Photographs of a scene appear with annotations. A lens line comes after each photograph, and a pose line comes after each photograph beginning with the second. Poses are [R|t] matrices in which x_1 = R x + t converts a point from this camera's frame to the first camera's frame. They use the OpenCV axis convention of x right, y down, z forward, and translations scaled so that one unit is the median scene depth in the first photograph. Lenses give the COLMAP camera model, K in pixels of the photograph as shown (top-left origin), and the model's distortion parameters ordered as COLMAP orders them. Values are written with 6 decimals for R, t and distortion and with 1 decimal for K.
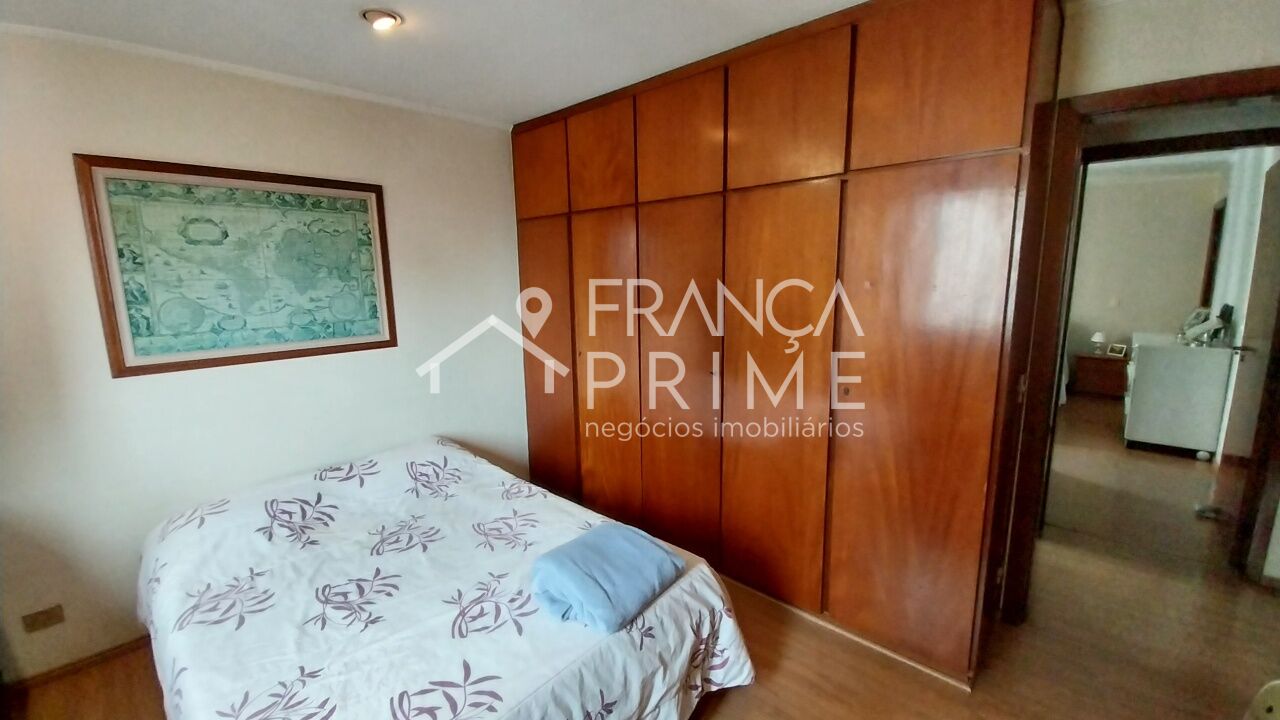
lens RADIAL K [[506.5, 0, 632.9], [0, 506.5, 354.5], [0, 0, 1]] dist [-0.002515, -0.002971]
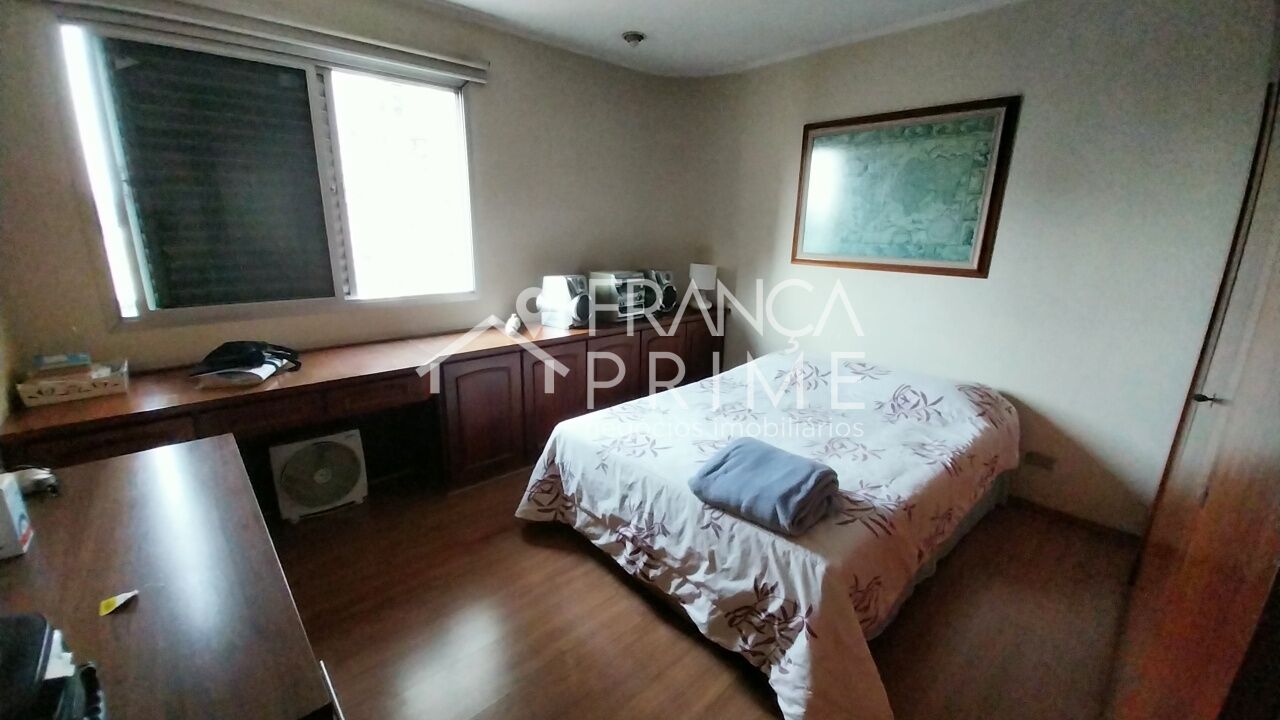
lens RADIAL K [[506.5, 0, 632.4], [0, 506.5, 359.3], [0, 0, 1]] dist [-0.002515, -0.002971]
pose [[-0.093398, 0.272871, -0.957506, 0.588383], [-0.173685, 0.942498, 0.285536, -0.032801], [0.980362, 0.192973, -0.040634, 0.491783]]
